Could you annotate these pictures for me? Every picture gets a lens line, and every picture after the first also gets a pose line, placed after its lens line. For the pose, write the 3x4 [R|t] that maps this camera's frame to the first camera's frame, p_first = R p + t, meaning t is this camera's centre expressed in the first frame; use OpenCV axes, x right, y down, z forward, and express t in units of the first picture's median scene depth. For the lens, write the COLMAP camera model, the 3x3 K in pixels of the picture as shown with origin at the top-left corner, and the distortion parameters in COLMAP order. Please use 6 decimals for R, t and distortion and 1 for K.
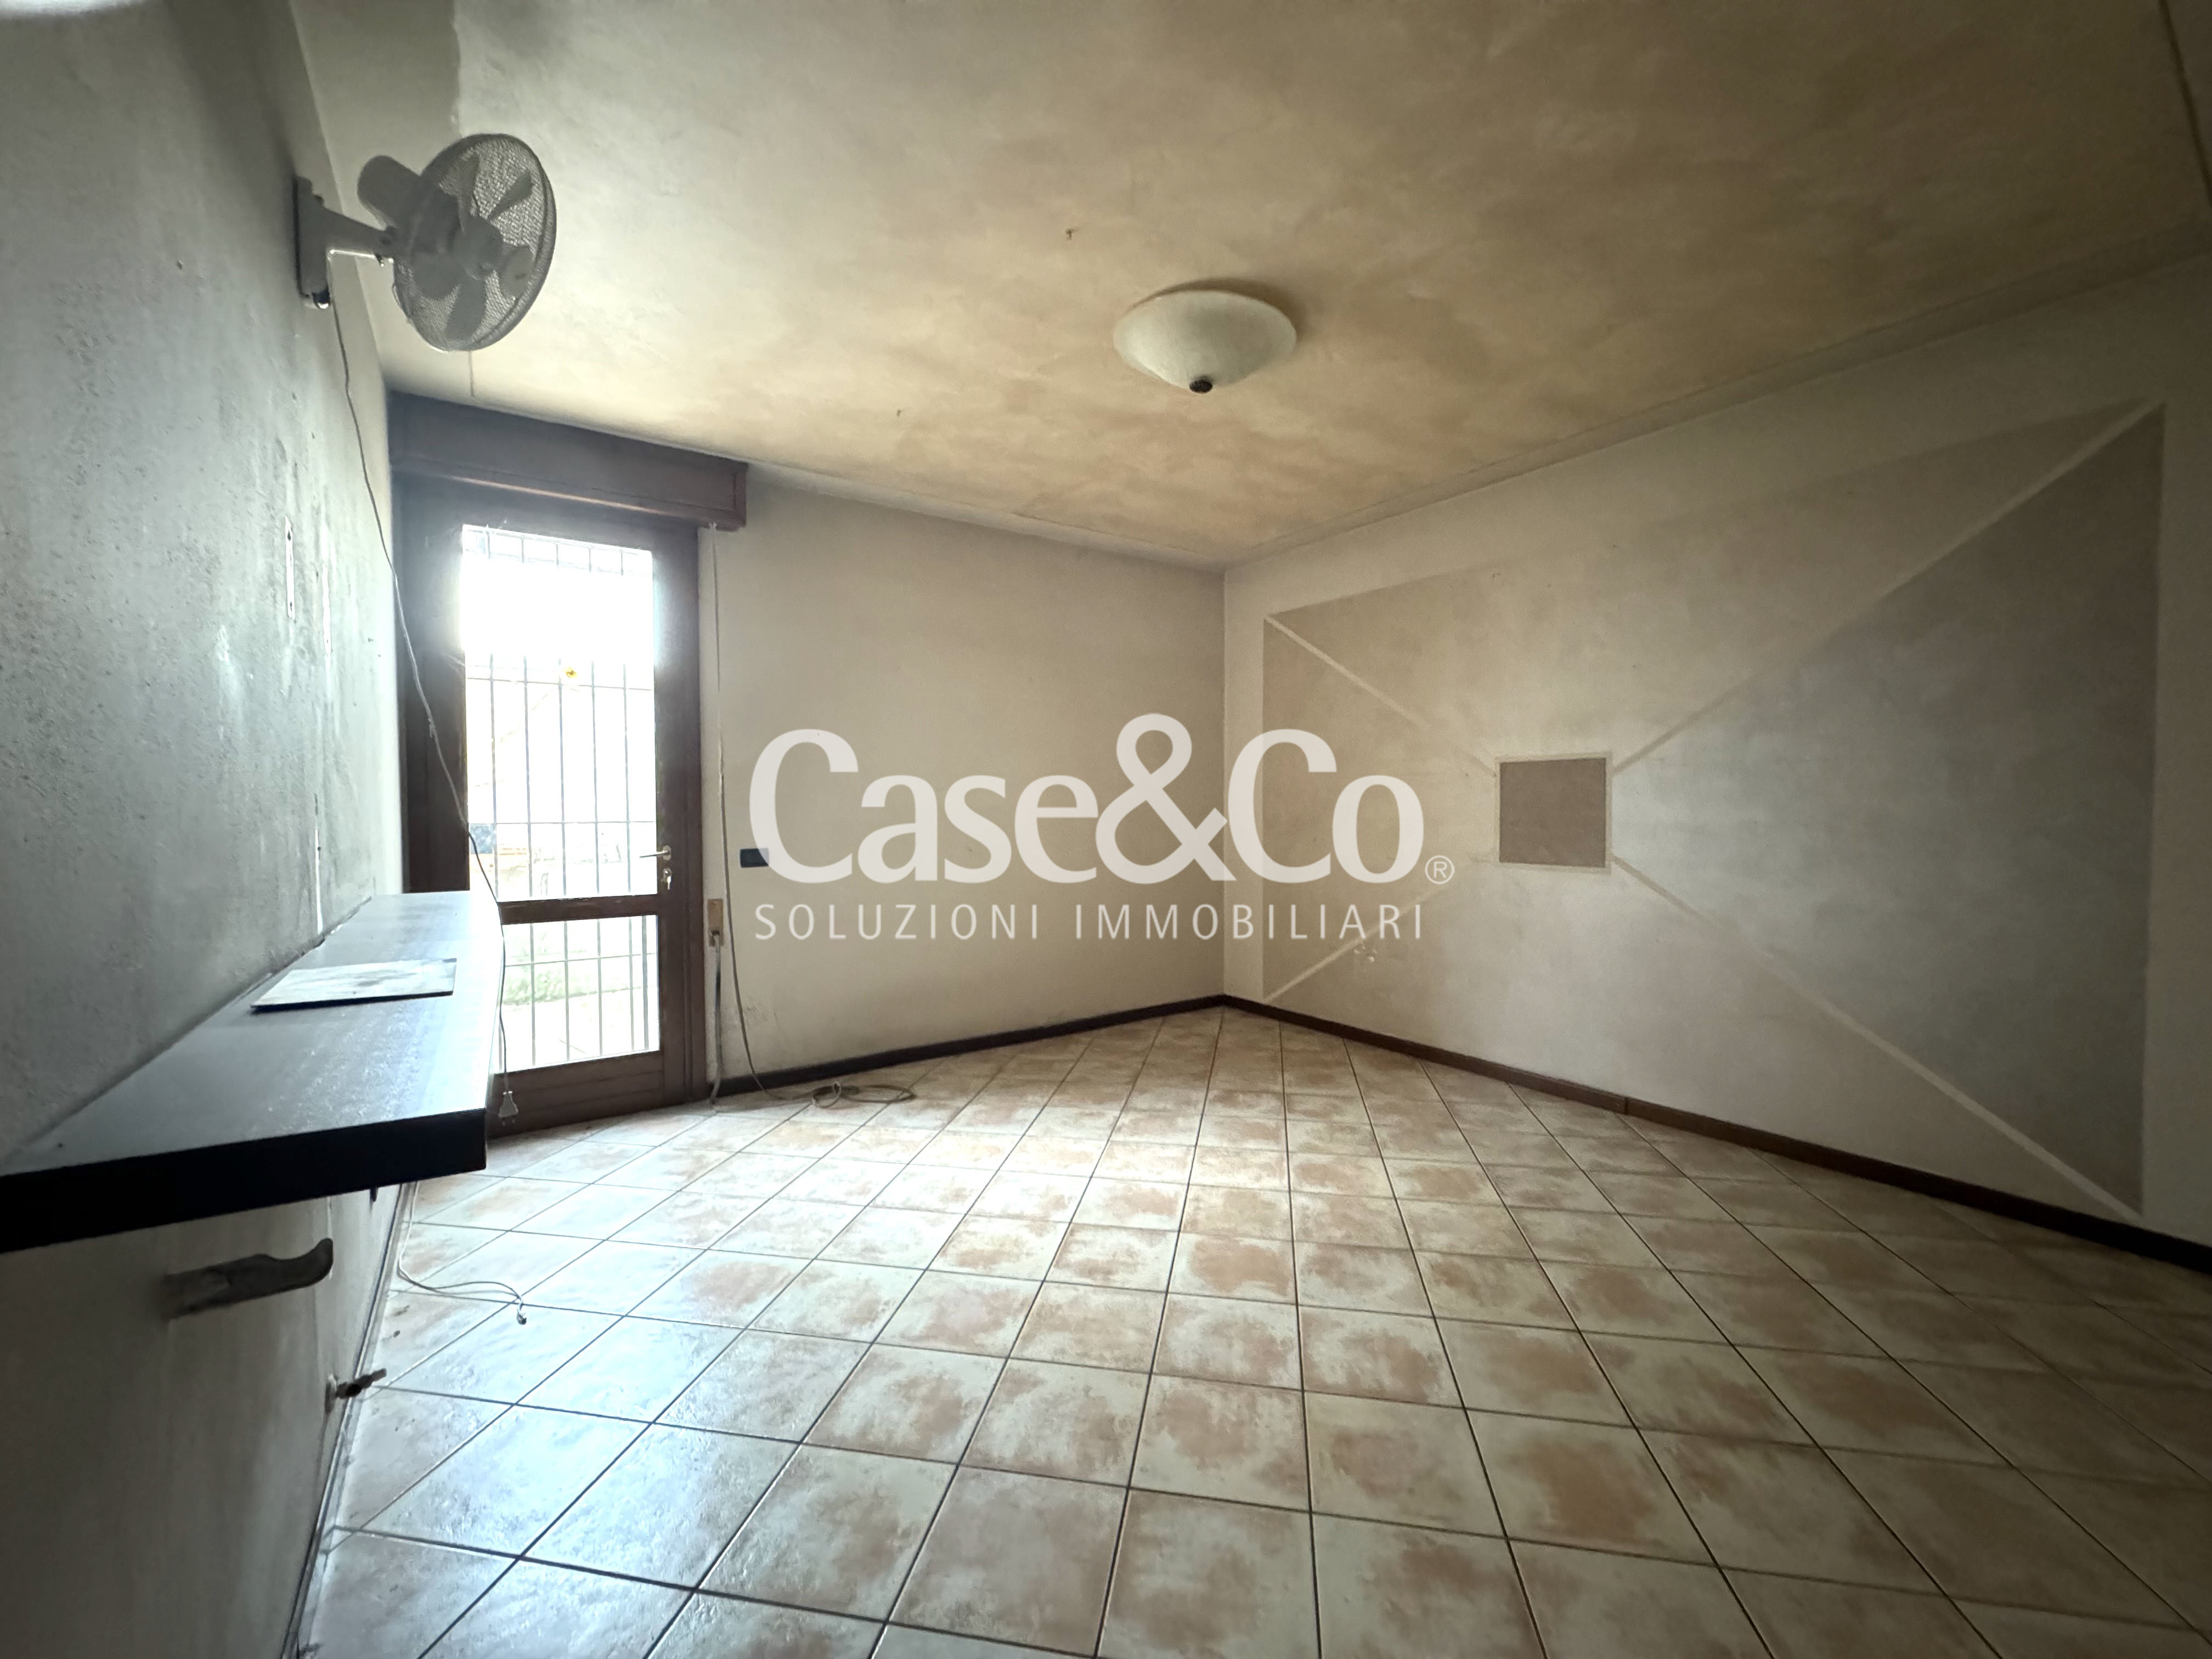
lens RADIAL K [[883.9, 0, 1107.0], [0, 883.9, 828.2], [0, 0, 1]] dist [-0.002464, 0.000732]
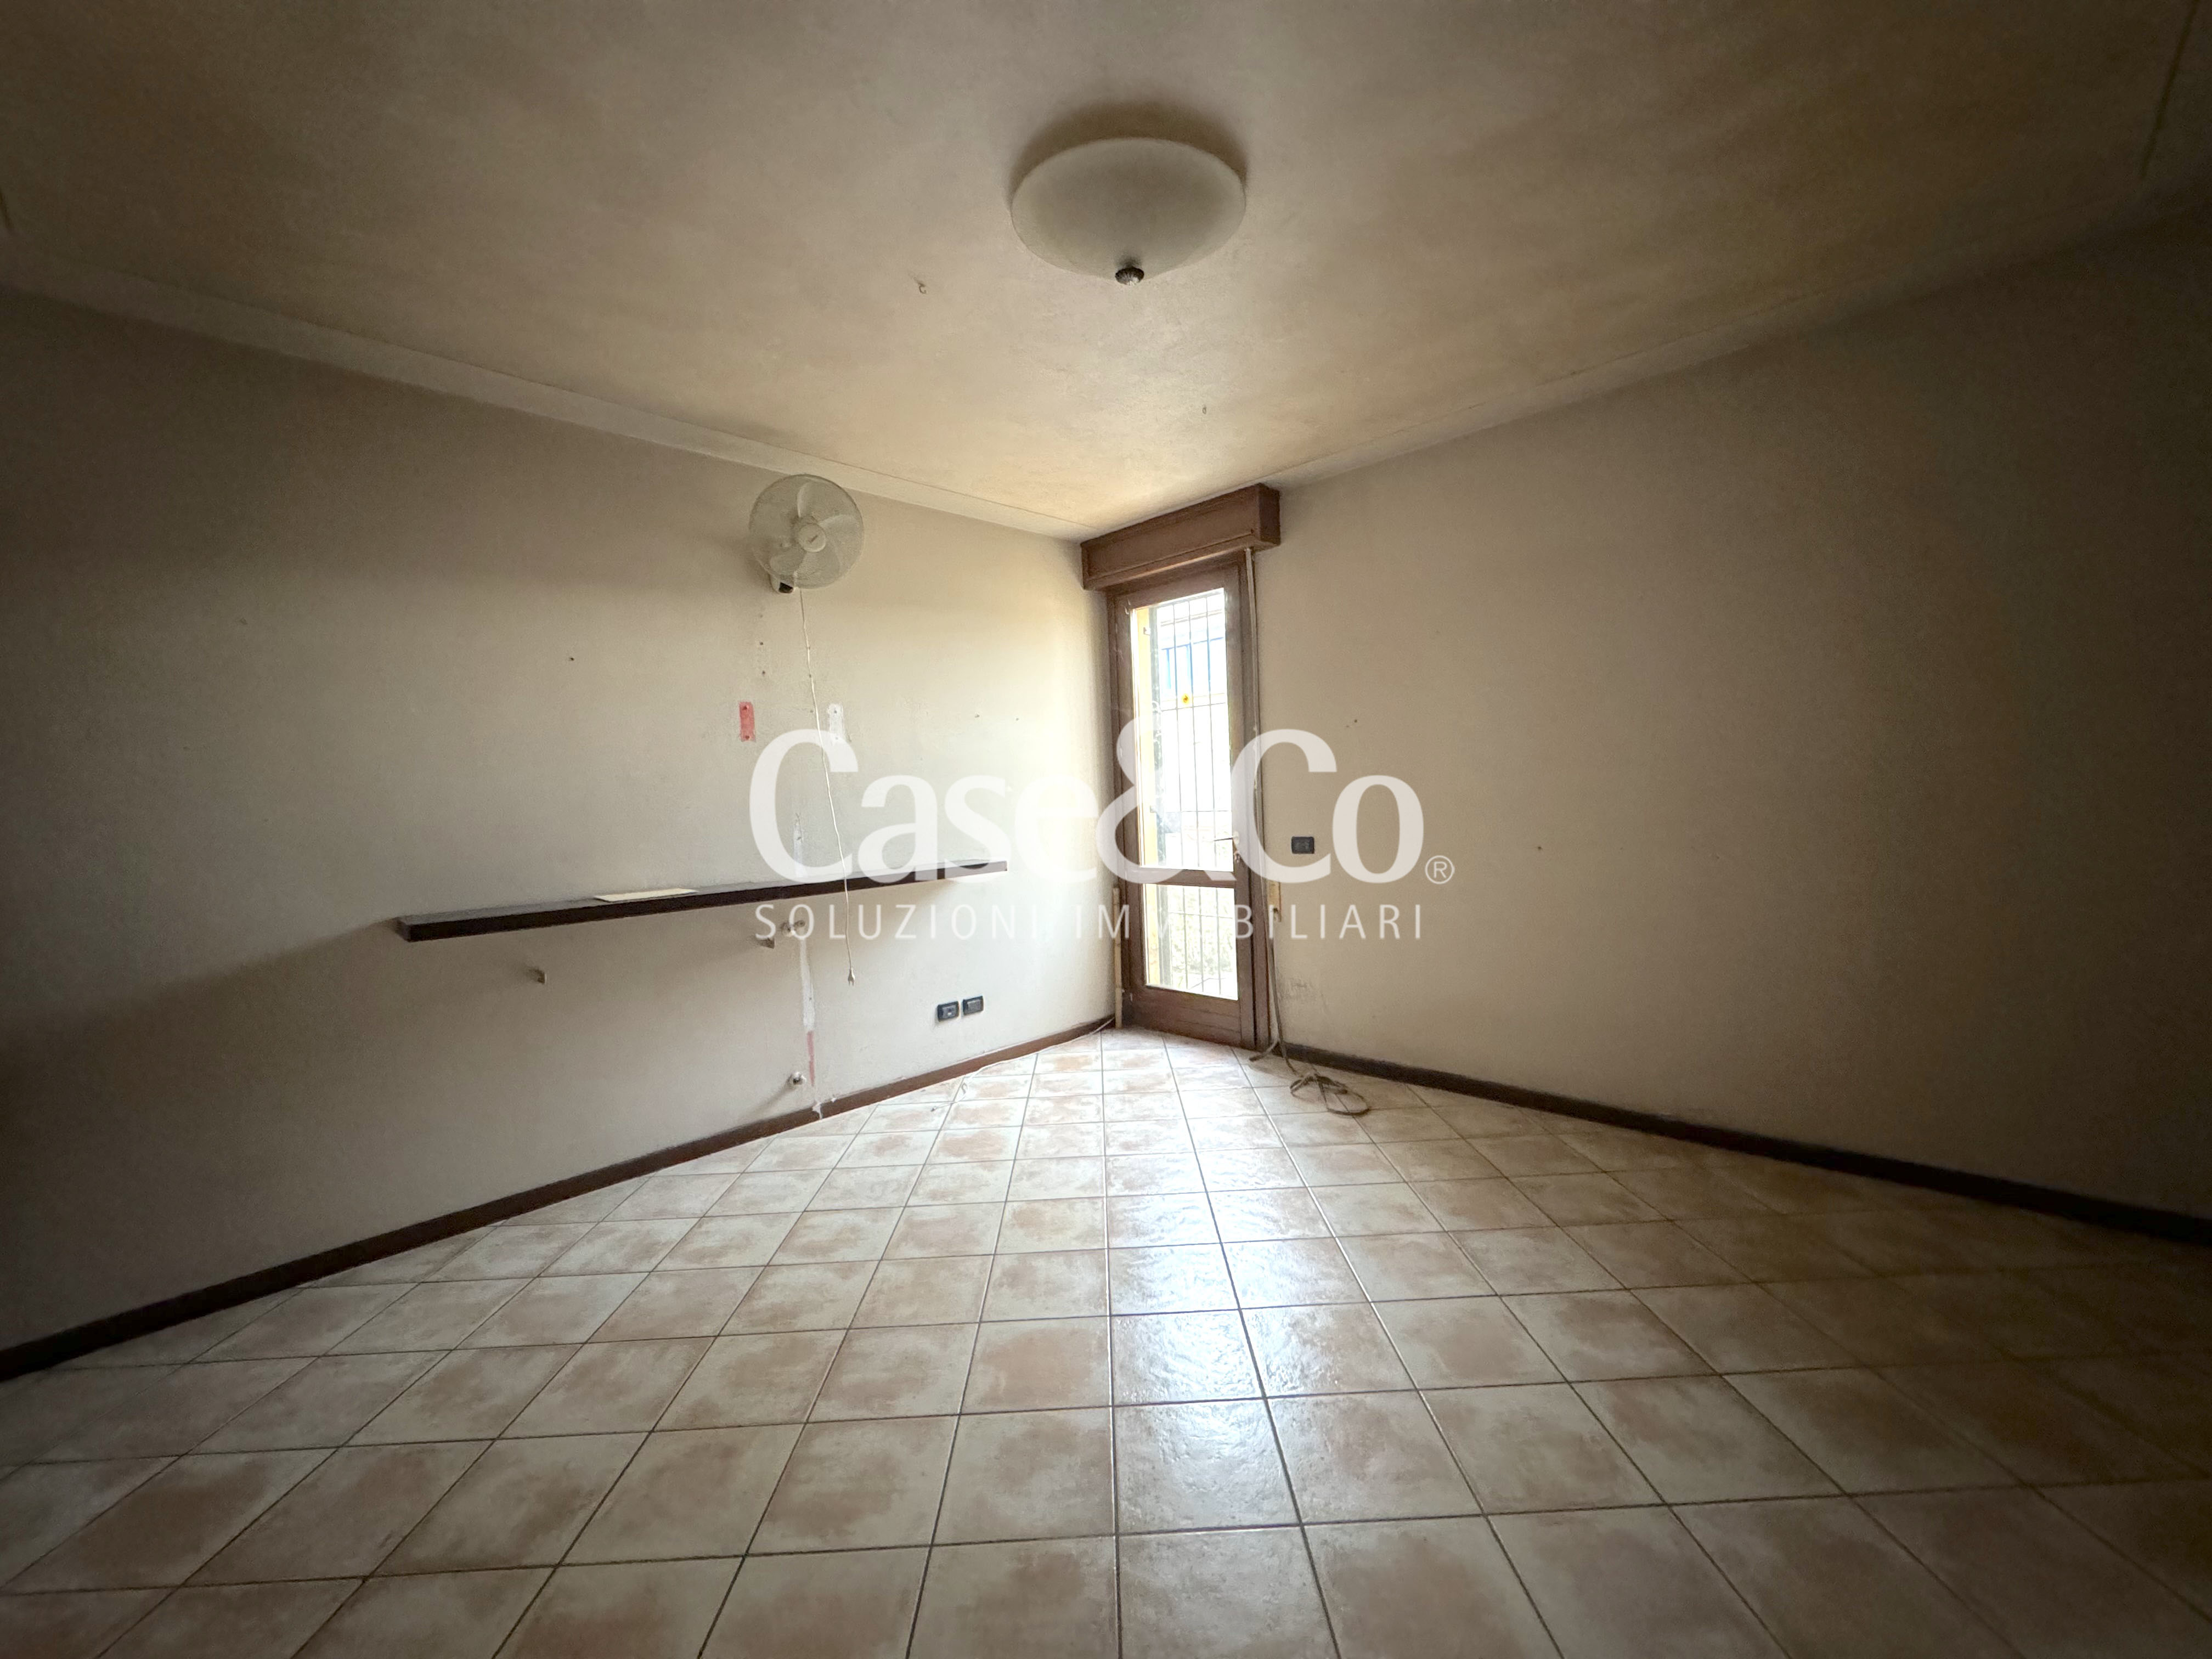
lens RADIAL K [[883.9, 0, 1105.7], [0, 883.9, 833.6], [0, 0, 1]] dist [-0.002464, 0.000732]
pose [[0.185285, 0.040457, -0.981852, 0.817264], [0.015280, 0.998913, 0.044043, -0.041886], [0.982566, -0.023163, 0.184466, 0.771654]]
